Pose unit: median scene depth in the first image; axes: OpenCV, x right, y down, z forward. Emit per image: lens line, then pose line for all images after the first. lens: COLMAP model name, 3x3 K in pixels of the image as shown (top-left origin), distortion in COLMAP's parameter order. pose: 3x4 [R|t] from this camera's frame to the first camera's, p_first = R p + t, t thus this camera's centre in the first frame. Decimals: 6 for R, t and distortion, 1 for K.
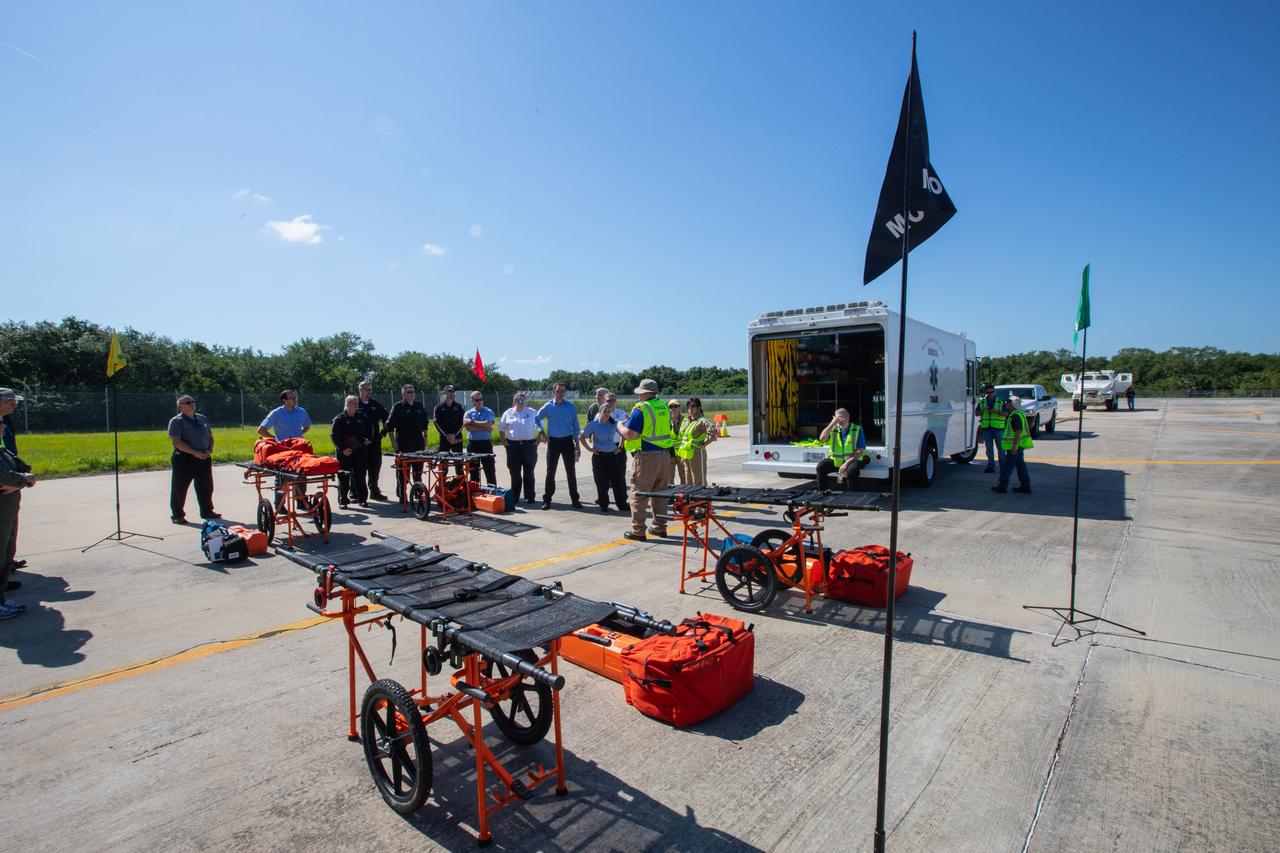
lens RADIAL K [[680.0, 0, 640.0], [0, 680.0, 426.5], [0, 0, 1]] dist [-0.026902, 0.001142]
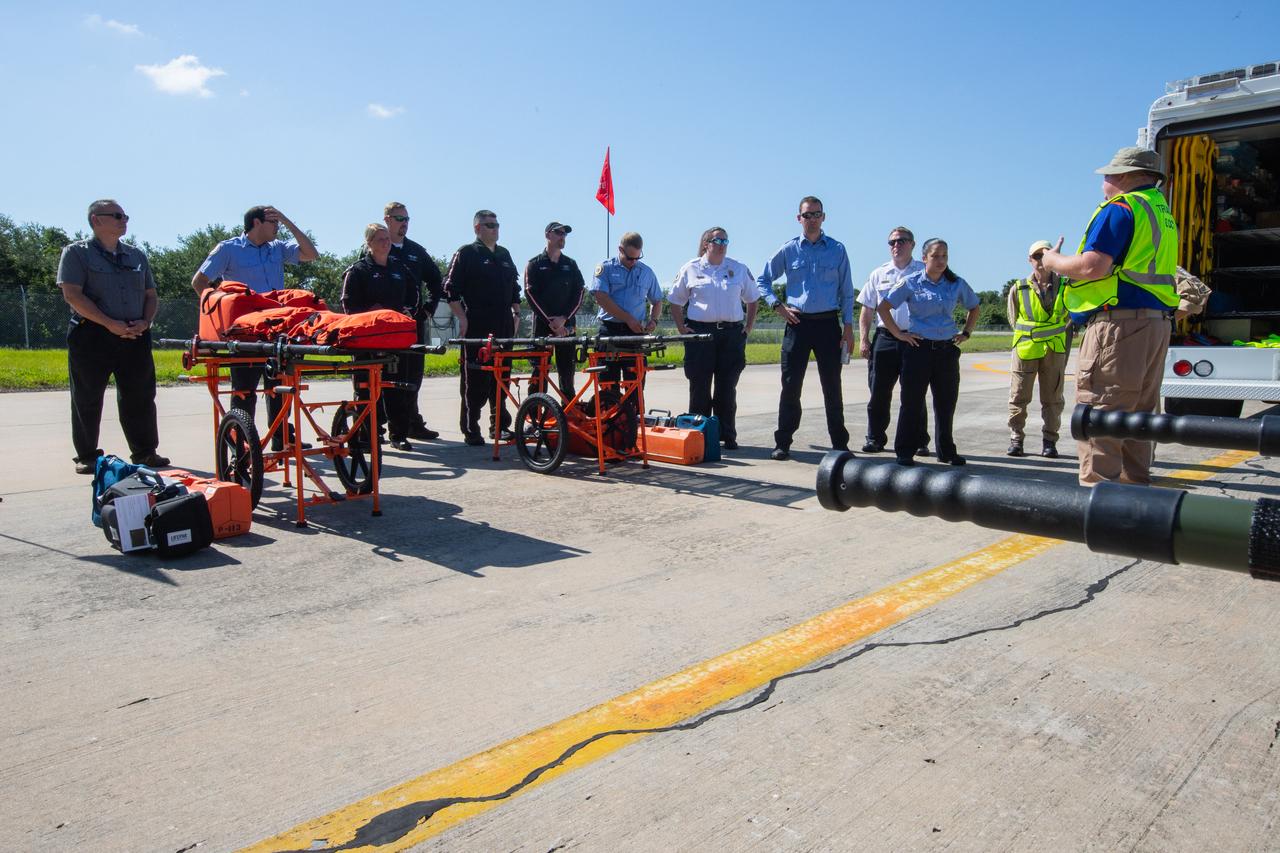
lens RADIAL K [[979.9, 0, 640.0], [0, 979.9, 426.5], [0, 0, 1]] dist [-0.007014, 0.051248]
pose [[0.998809, 0.019449, -0.044740, -0.198856], [-0.016958, 0.998320, 0.055396, 0.057864], [0.045742, -0.054571, 0.997462, 0.283445]]
